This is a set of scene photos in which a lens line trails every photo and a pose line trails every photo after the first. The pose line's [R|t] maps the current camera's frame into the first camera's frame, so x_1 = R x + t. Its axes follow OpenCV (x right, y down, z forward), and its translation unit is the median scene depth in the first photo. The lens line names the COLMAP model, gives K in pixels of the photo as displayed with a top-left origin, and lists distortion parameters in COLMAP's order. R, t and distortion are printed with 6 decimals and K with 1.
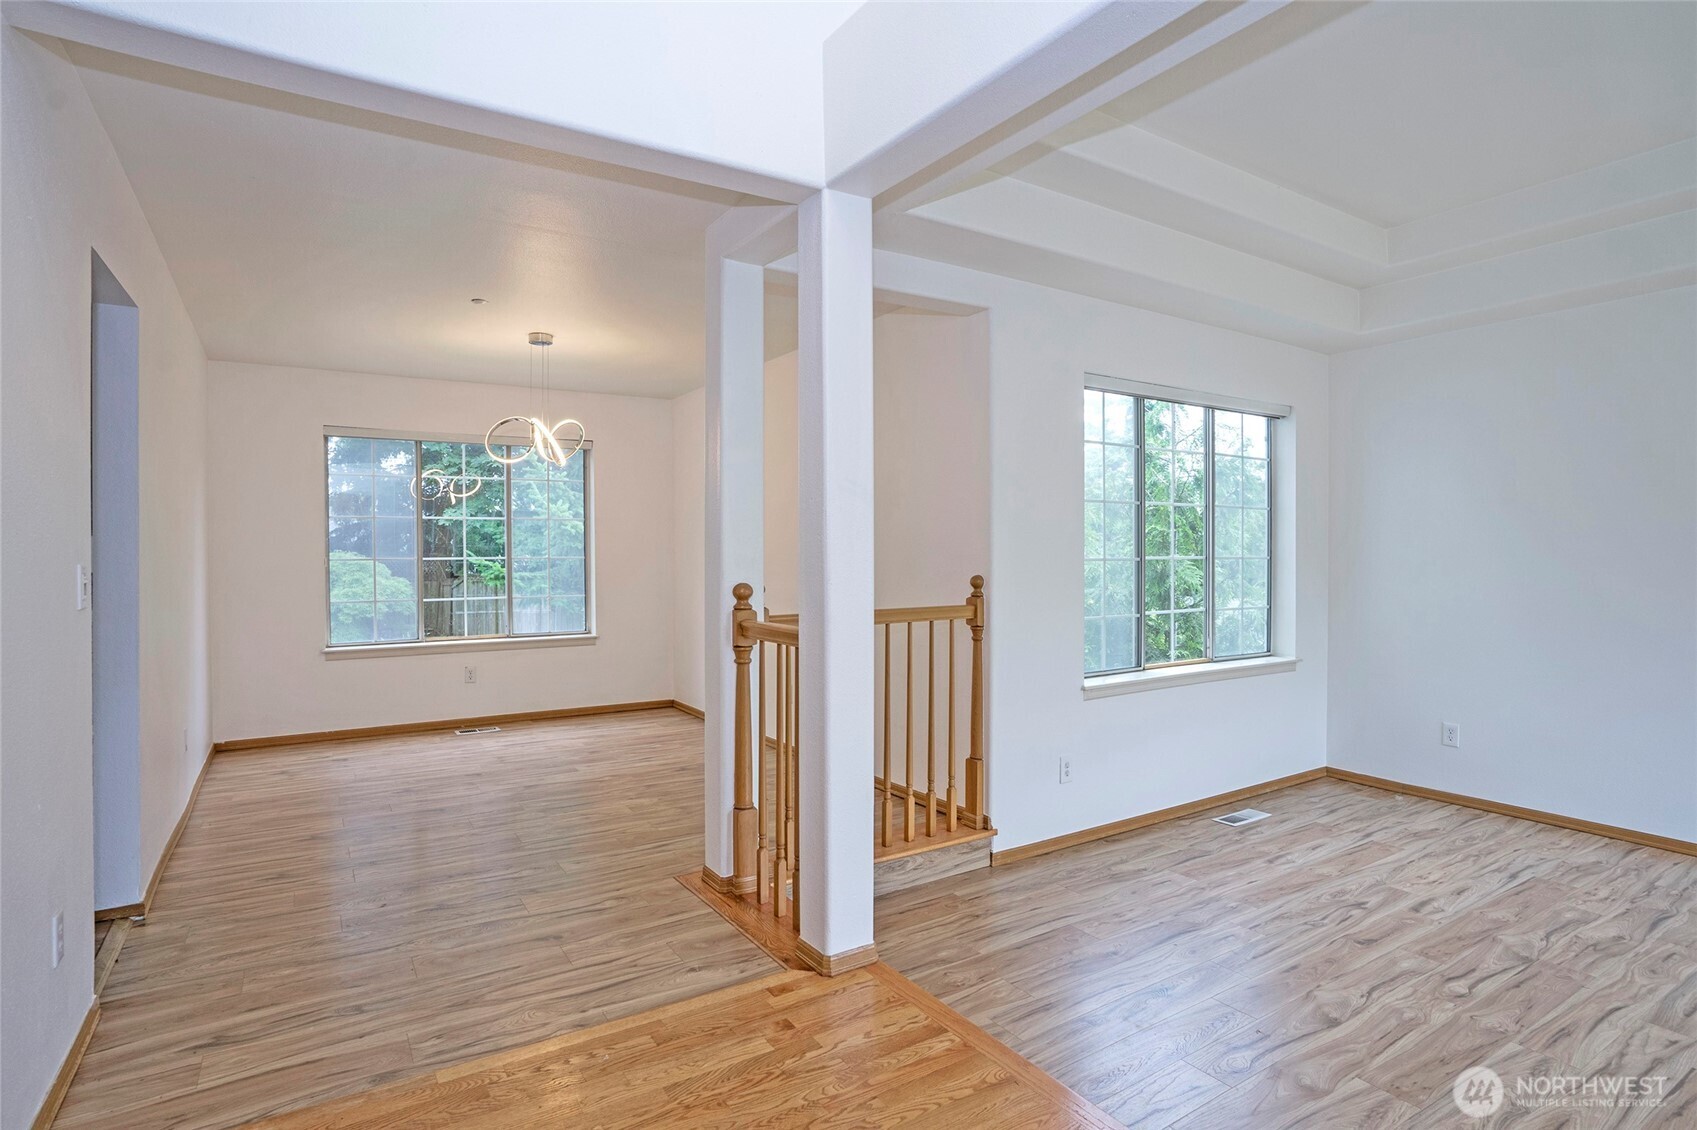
lens RADIAL K [[873.6, 0, 848.3], [0, 873.6, 560.9], [0, 0, 1]] dist [-0.063536, 0.031031]
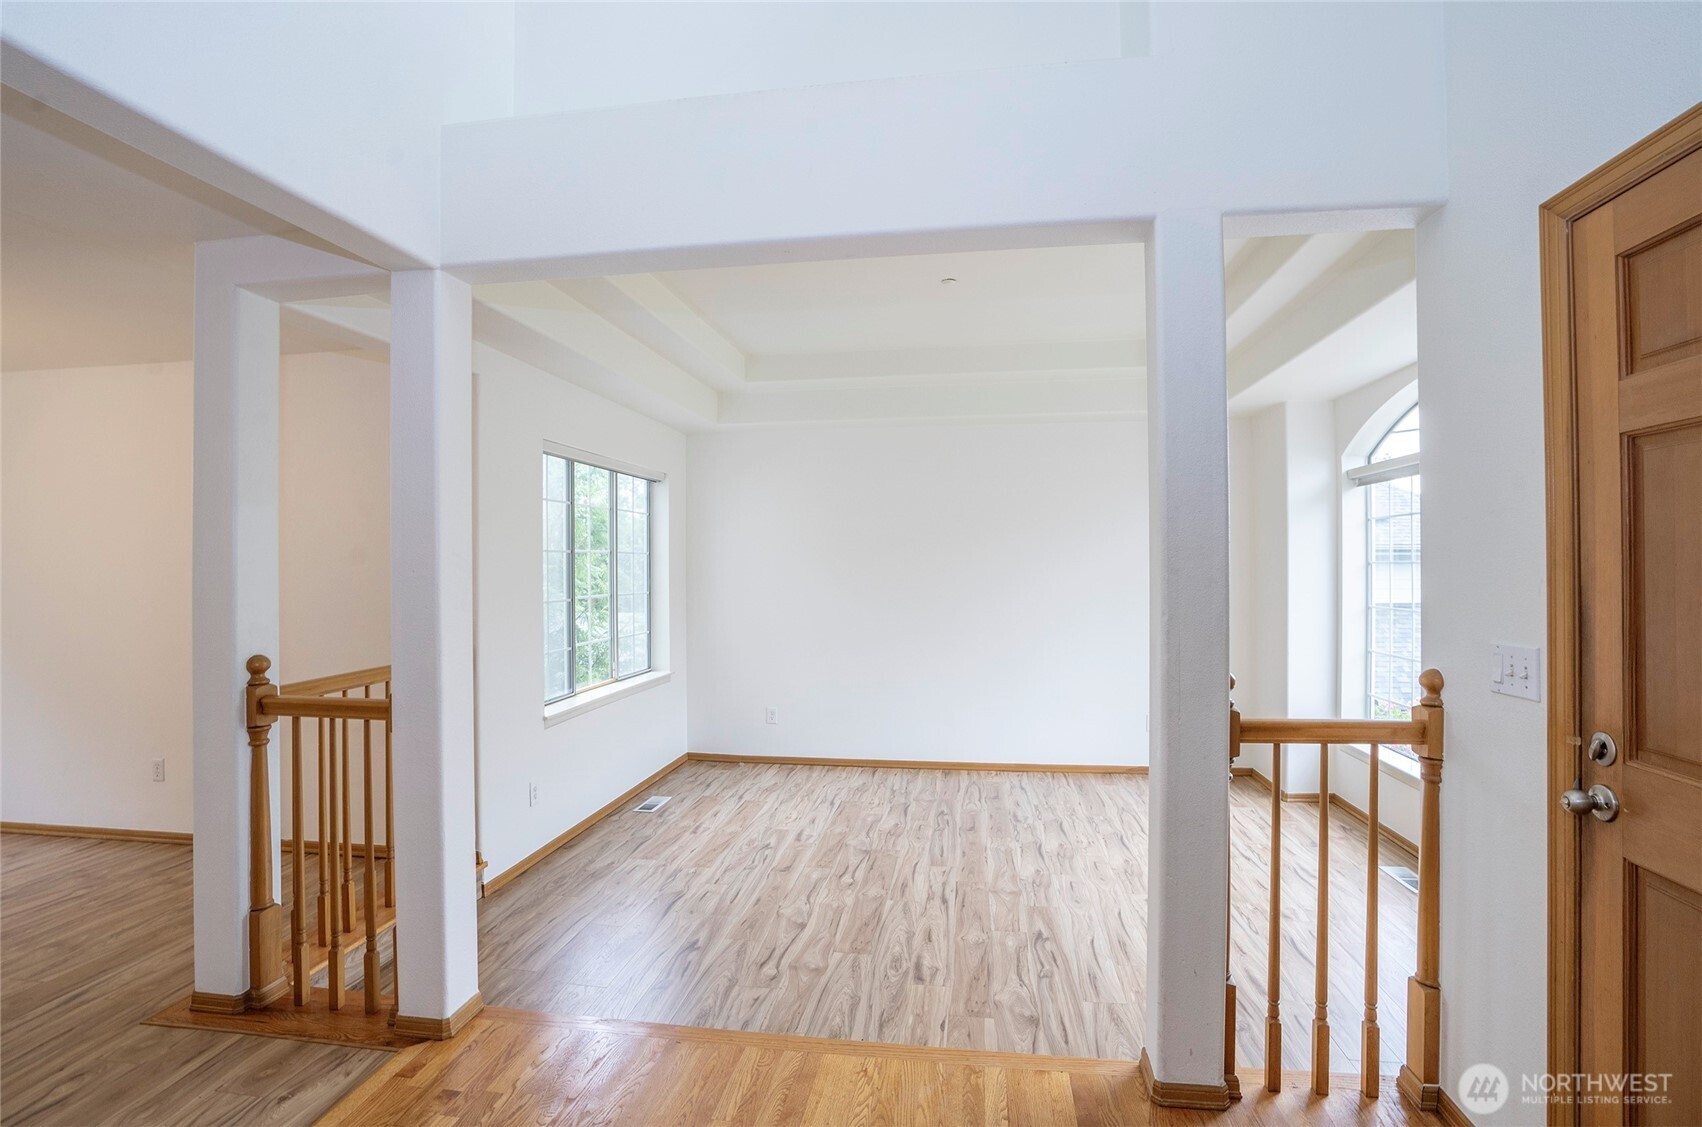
lens RADIAL K [[806.1, 0, 851.0], [0, 806.1, 563.5], [0, 0, 1]] dist [-0.064700, 0.024009]
pose [[0.659769, -0.000467, 0.751468, -0.316473], [0.010947, 0.999900, -0.008990, -0.053410], [-0.751389, 0.014158, 0.659708, 0.016362]]
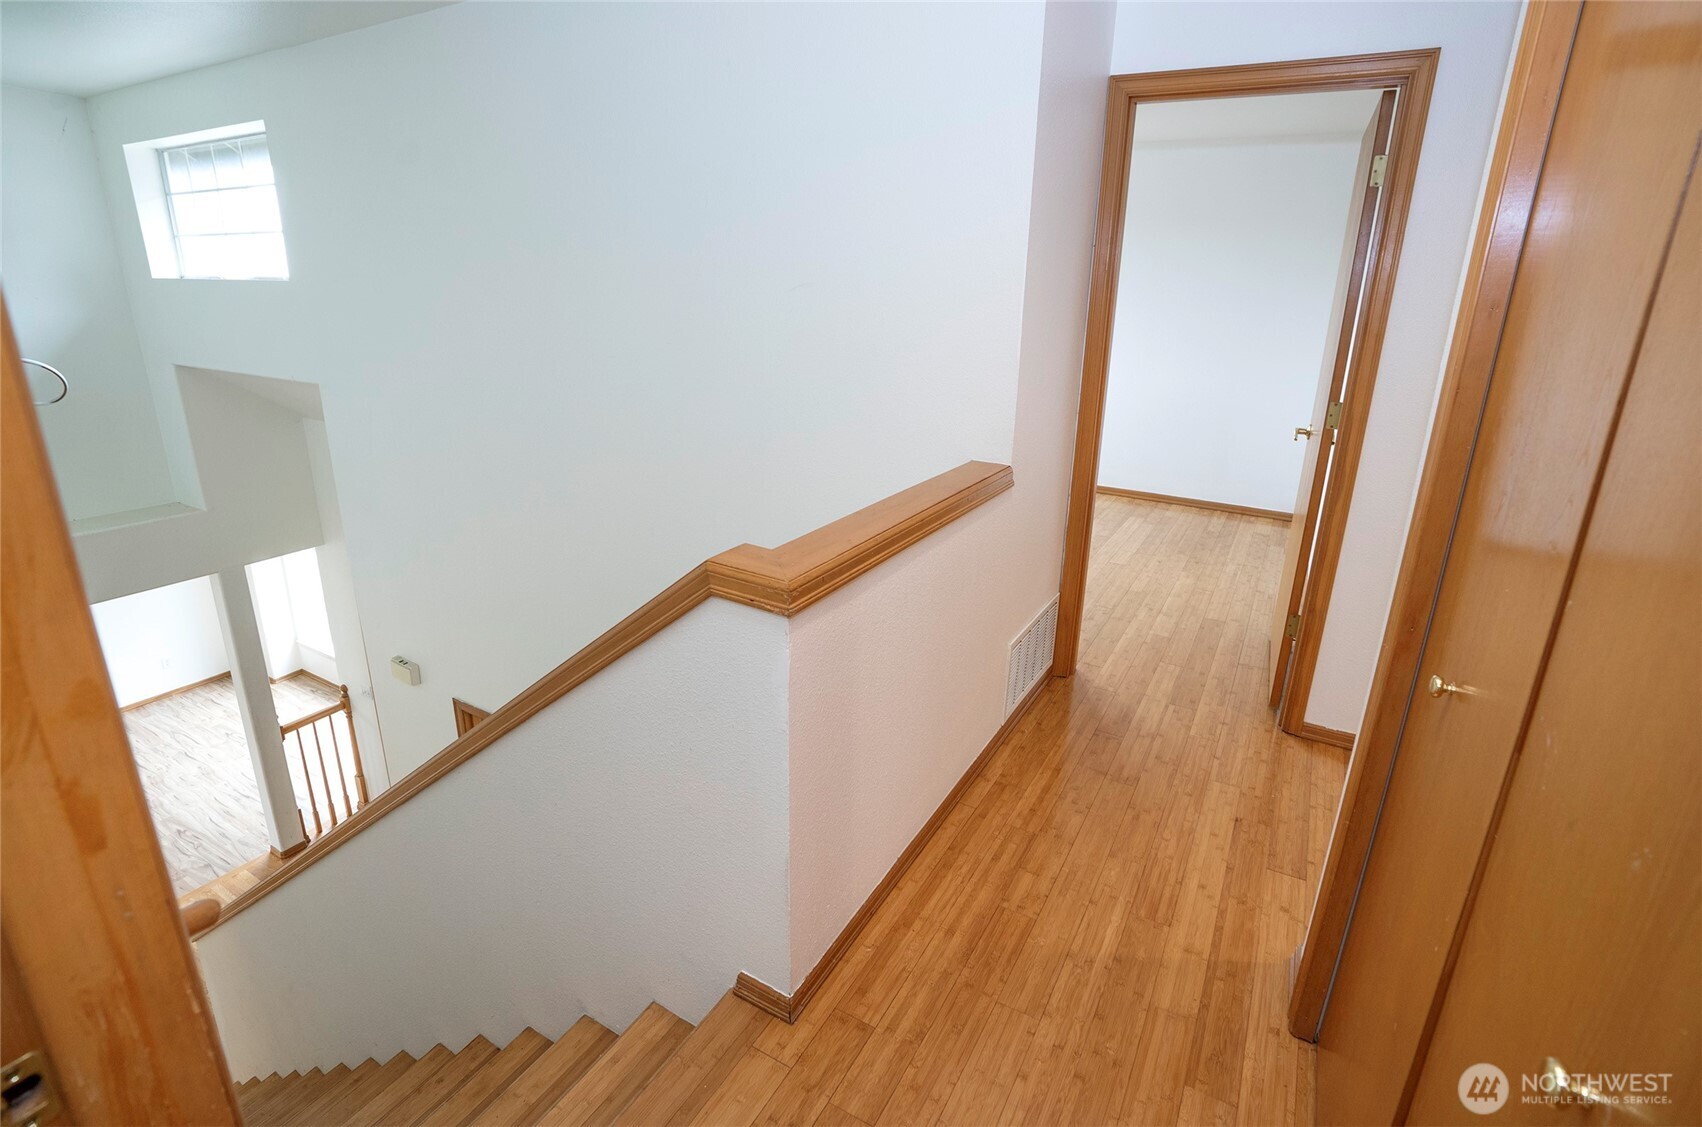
lens RADIAL K [[806.1, 0, 851.0], [0, 806.1, 563.5], [0, 0, 1]] dist [-0.064700, 0.024009]
pose [[-0.464857, -0.287085, 0.837550, -1.585753], [-0.012492, 0.948004, 0.318012, -0.845416], [-0.885298, 0.137368, -0.444272, -0.197138]]
